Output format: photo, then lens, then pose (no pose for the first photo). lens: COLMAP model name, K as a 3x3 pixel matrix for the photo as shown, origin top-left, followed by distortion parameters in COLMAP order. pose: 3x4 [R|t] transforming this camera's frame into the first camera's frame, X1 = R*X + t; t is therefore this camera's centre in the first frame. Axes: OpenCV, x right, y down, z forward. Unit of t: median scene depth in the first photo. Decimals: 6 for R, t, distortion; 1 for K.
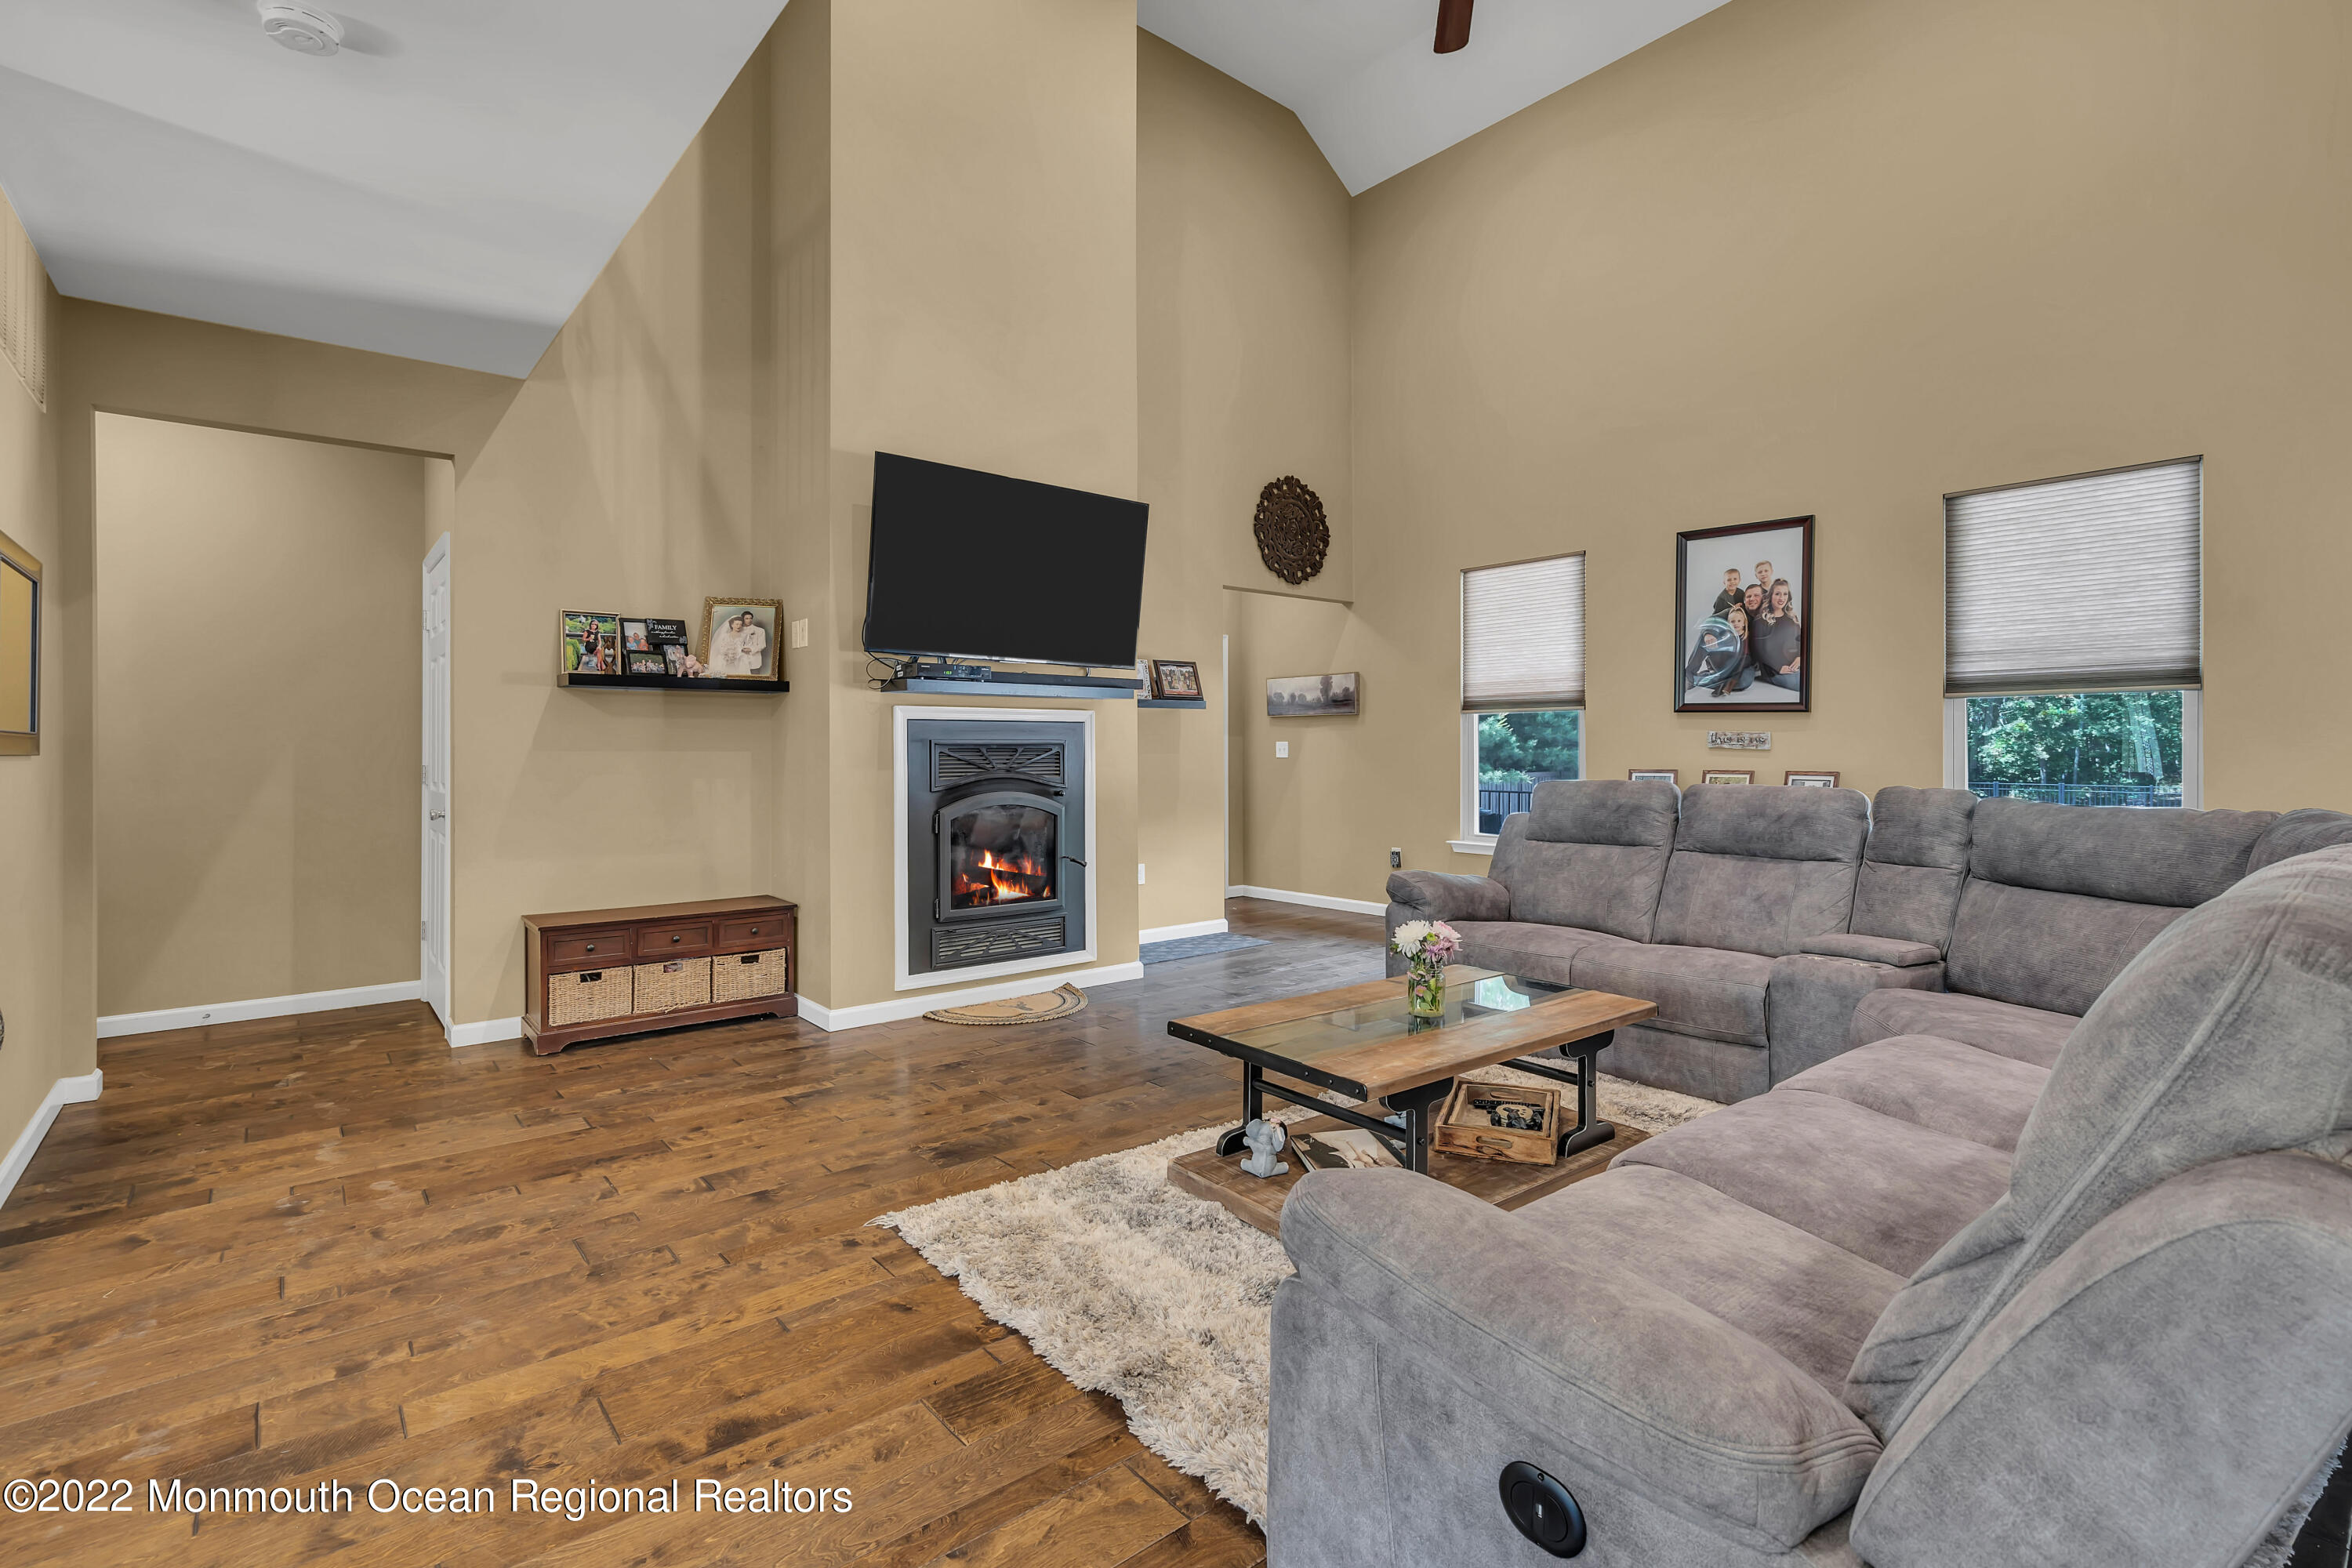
lens RADIAL K [[1076.5, 0, 1174.9], [0, 1076.5, 748.5], [0, 0, 1]] dist [-0.013521, 0.010681]
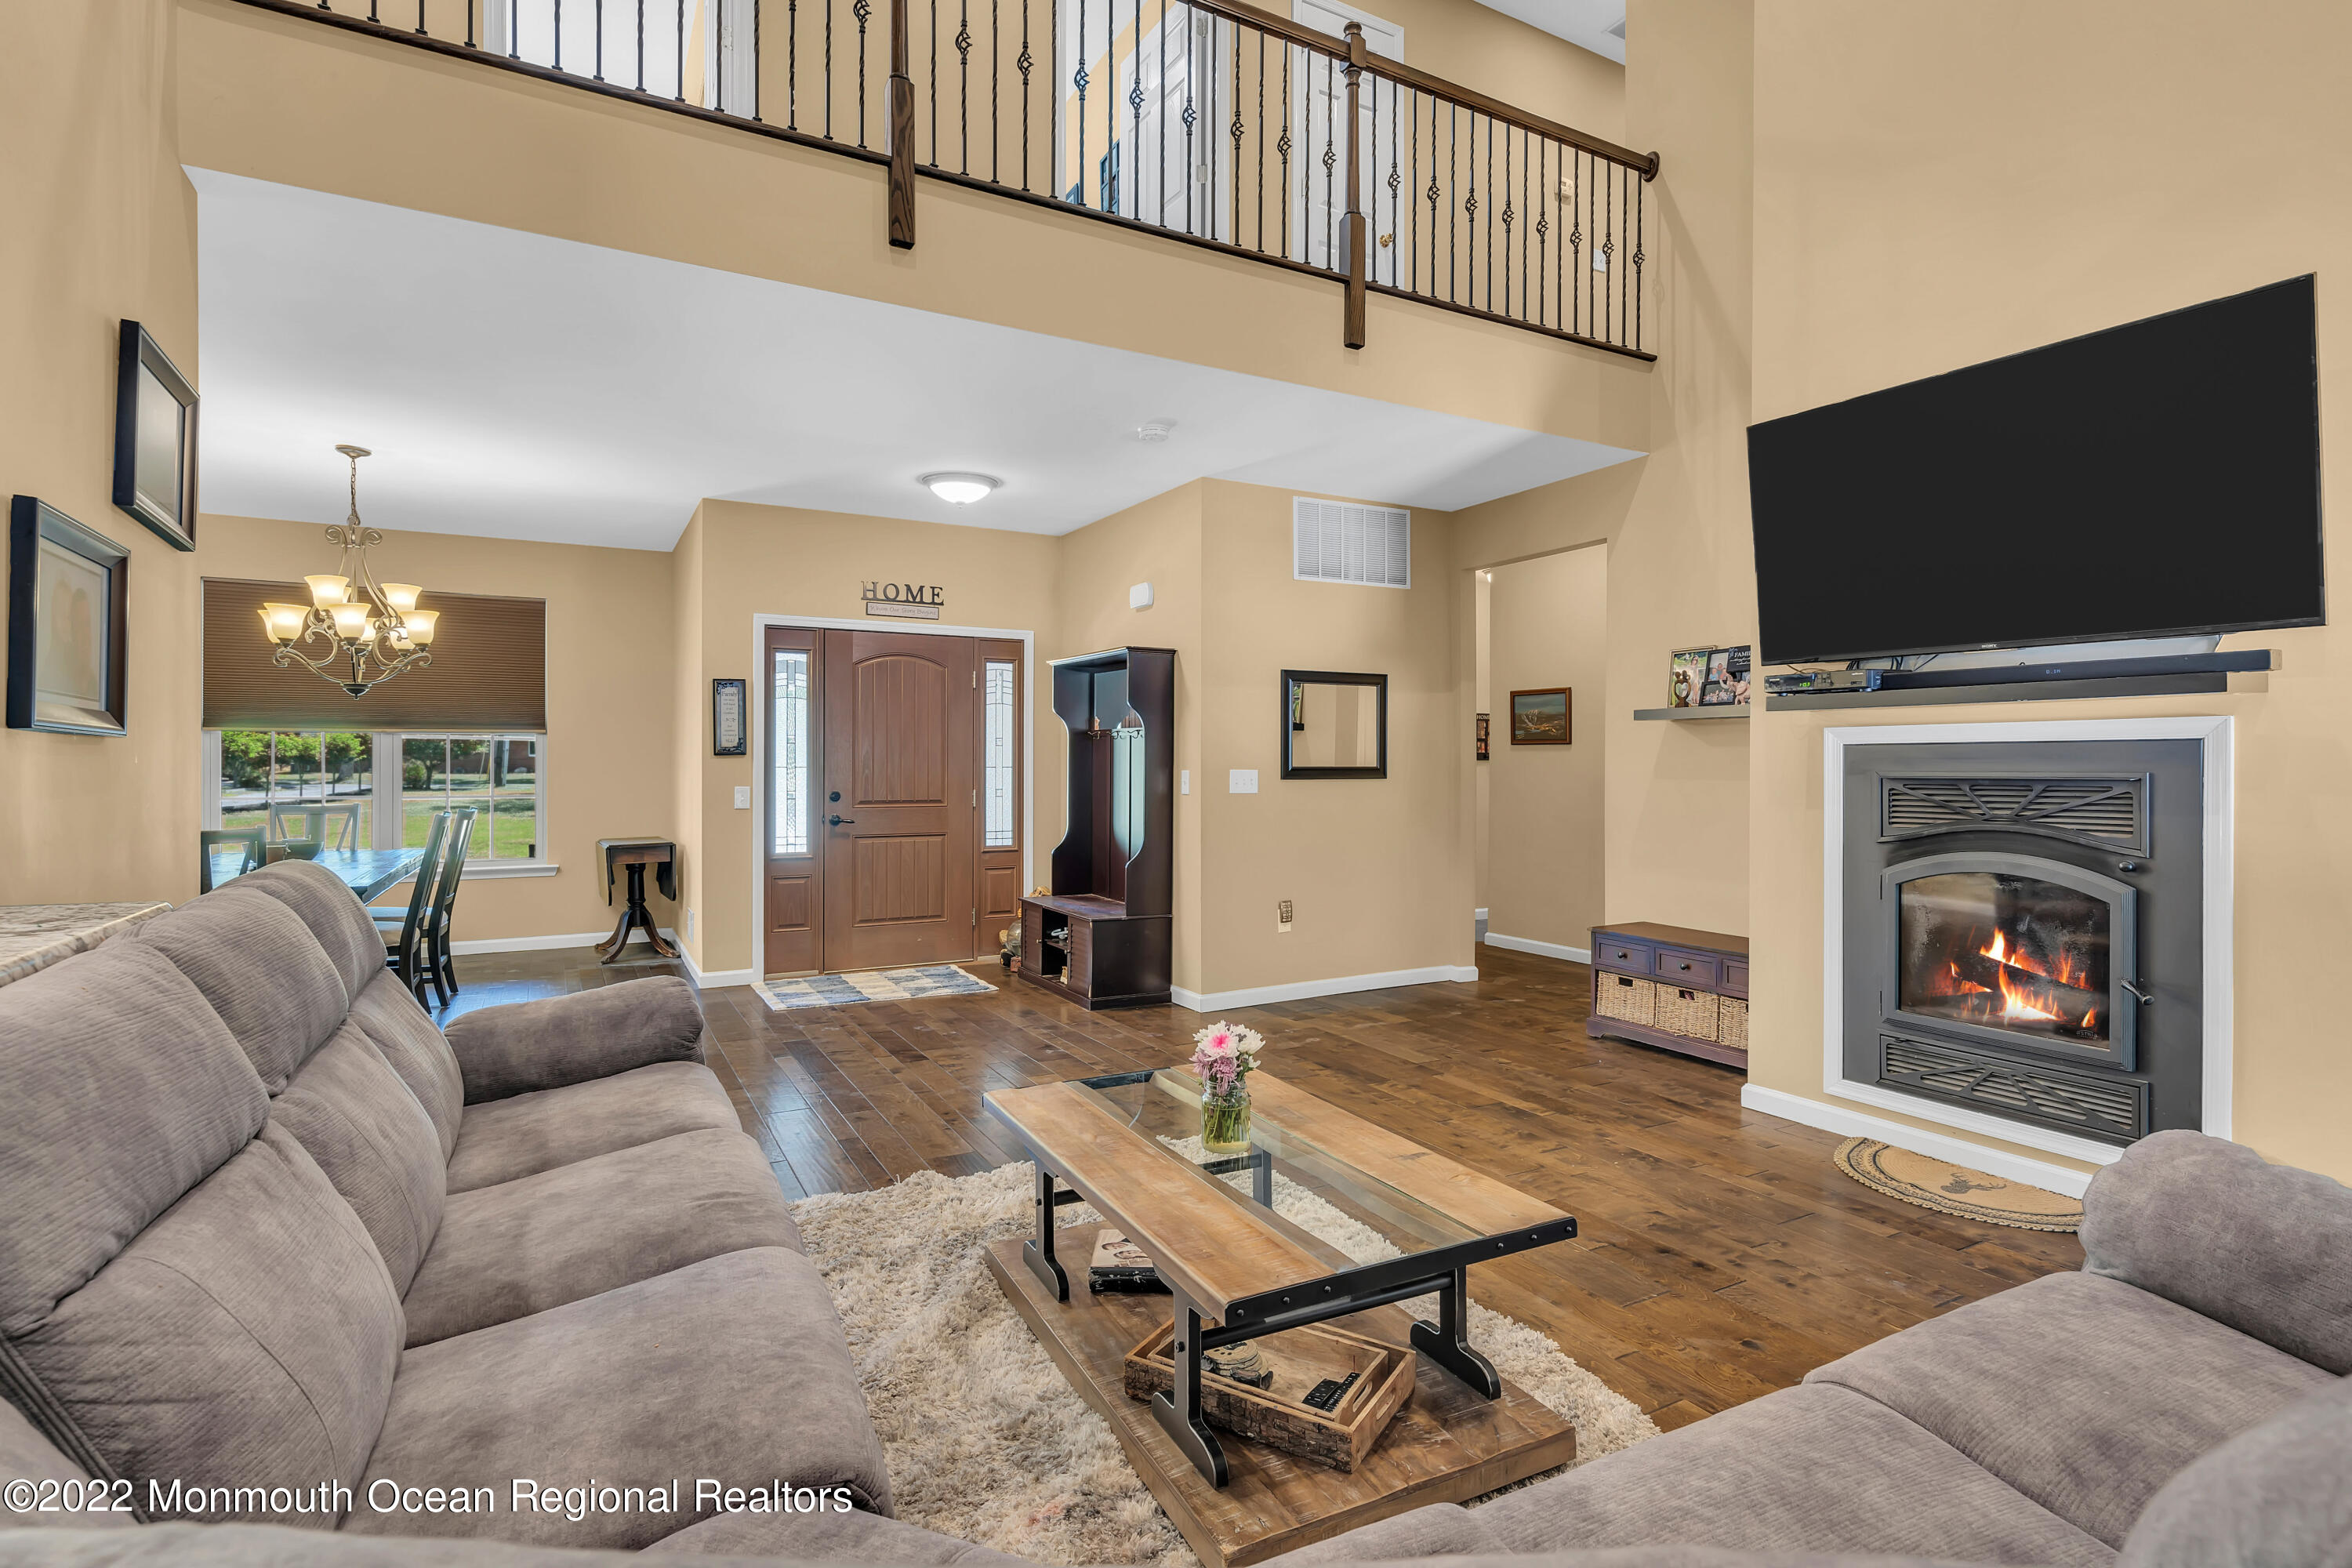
lens RADIAL K [[1109.3, 0, 1166.1], [0, 1109.3, 762.5], [0, 0, 1]] dist [0.020325, 0.000316]
pose [[-0.179763, 0.003013, -0.983705, 0.658911], [0.004998, 0.999985, 0.002150, -0.020023], [0.983697, -0.004530, -0.179776, 0.708929]]
